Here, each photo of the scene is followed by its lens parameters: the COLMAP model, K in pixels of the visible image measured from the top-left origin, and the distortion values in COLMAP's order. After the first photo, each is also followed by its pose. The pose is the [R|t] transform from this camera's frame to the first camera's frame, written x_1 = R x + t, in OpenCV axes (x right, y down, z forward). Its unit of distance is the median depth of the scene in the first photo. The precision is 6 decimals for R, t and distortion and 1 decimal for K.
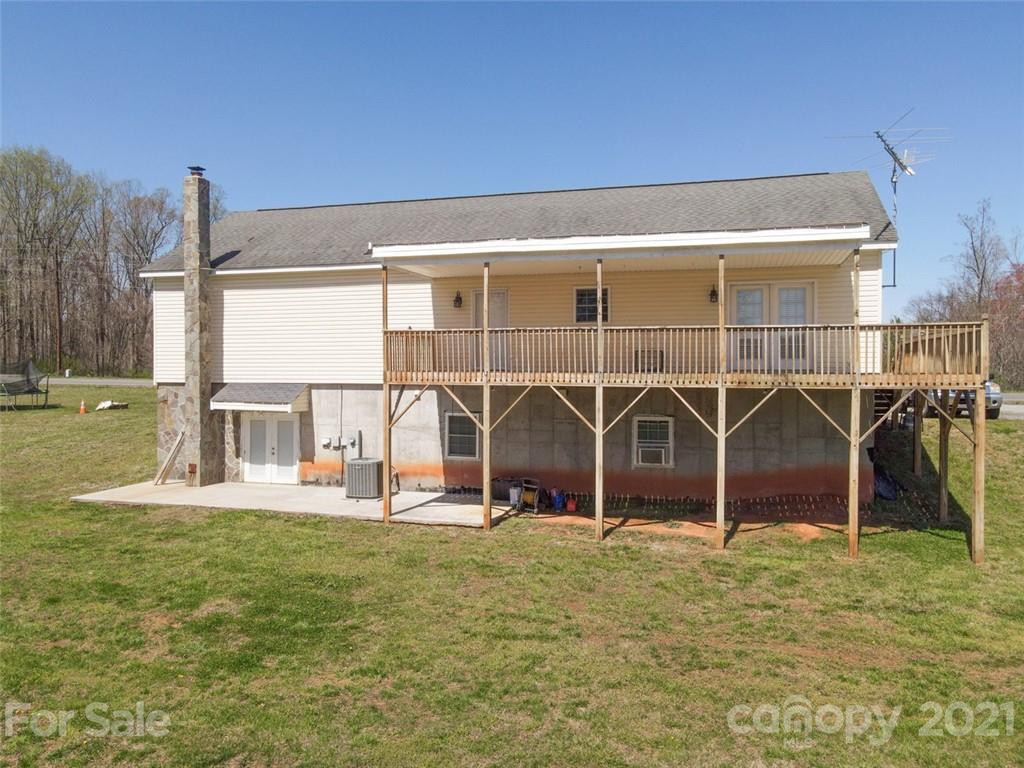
lens RADIAL K [[768.6, 0, 512.0], [0, 768.6, 384.0], [0, 0, 1]] dist [-0.002562, 0.000809]
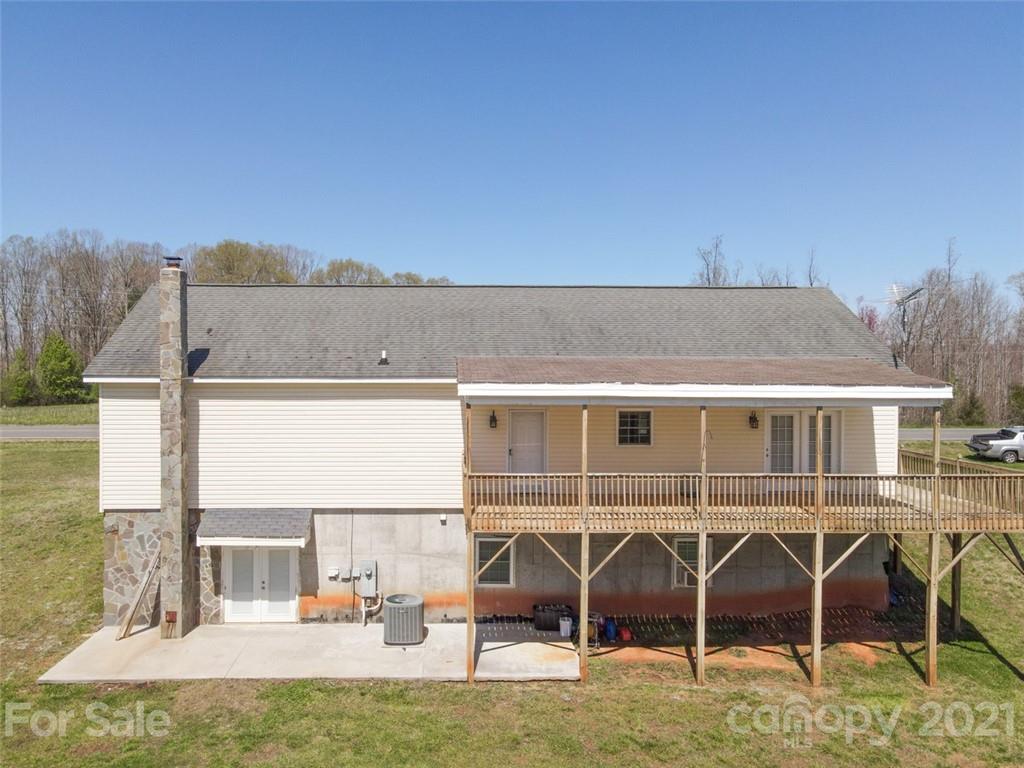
lens RADIAL K [[777.9, 0, 465.2], [0, 777.9, 389.3], [0, 0, 1]] dist [0.007142, 0.005077]
pose [[0.954271, -0.006466, 0.298874, -0.376744], [0.002815, 0.999916, 0.012646, -0.153840], [-0.298931, -0.011226, 0.954209, 0.099325]]
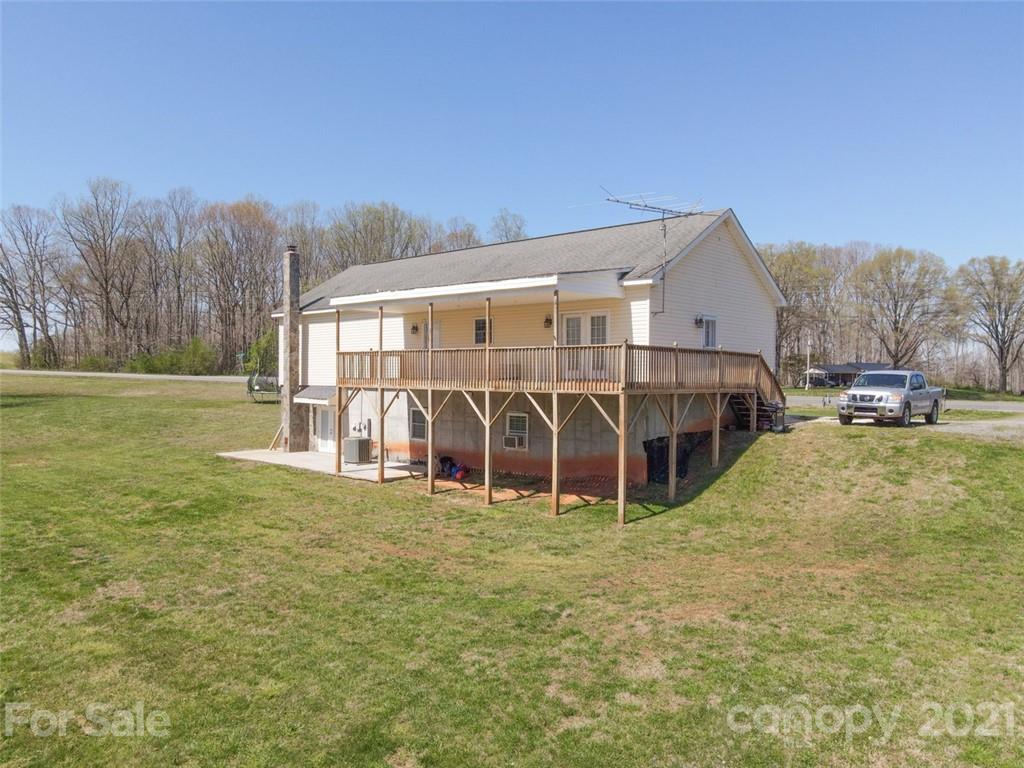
lens RADIAL K [[776.9, 0, 512.0], [0, 776.9, 384.0], [0, 0, 1]] dist [0.001871, 0.001424]
pose [[0.893375, 0.009526, -0.449210, 0.719905], [-0.014502, 0.999866, -0.007639, 0.001673], [0.449077, 0.013339, 0.893394, -0.202058]]
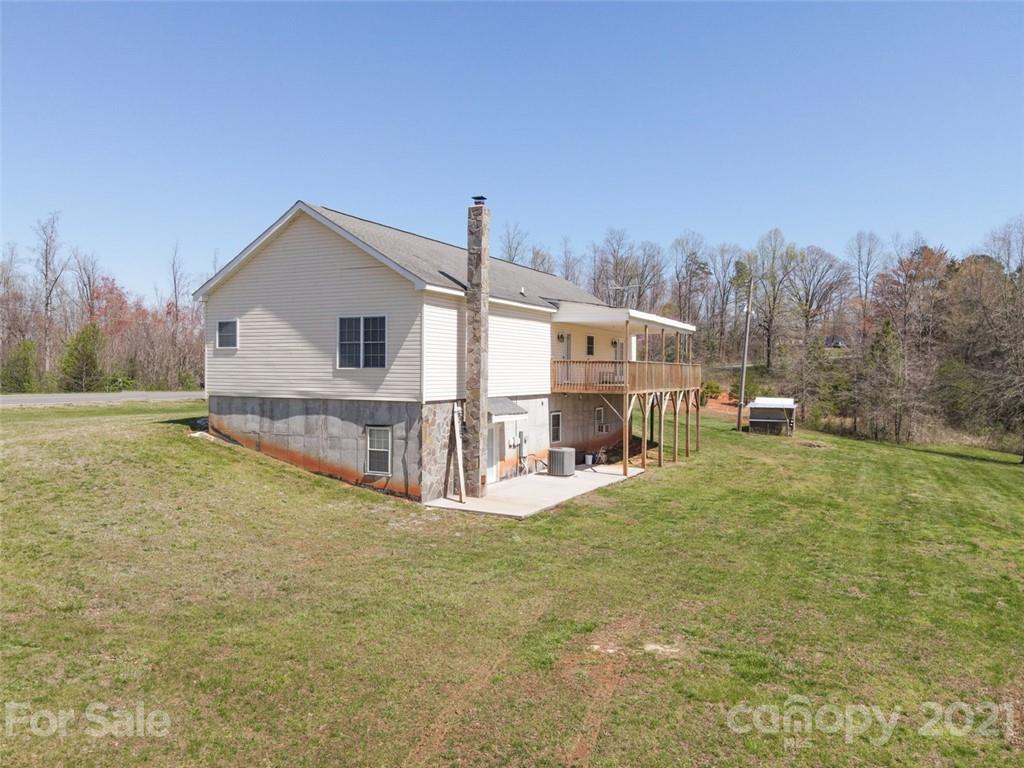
lens RADIAL K [[754.3, 0, 512.0], [0, 754.3, 384.0], [0, 0, 1]] dist [0.014732, 0.008554]
pose [[0.192108, -0.016740, 0.981231, -1.491058], [0.008885, 0.999843, 0.015318, -0.040264], [-0.981334, 0.005775, 0.192227, 0.788276]]
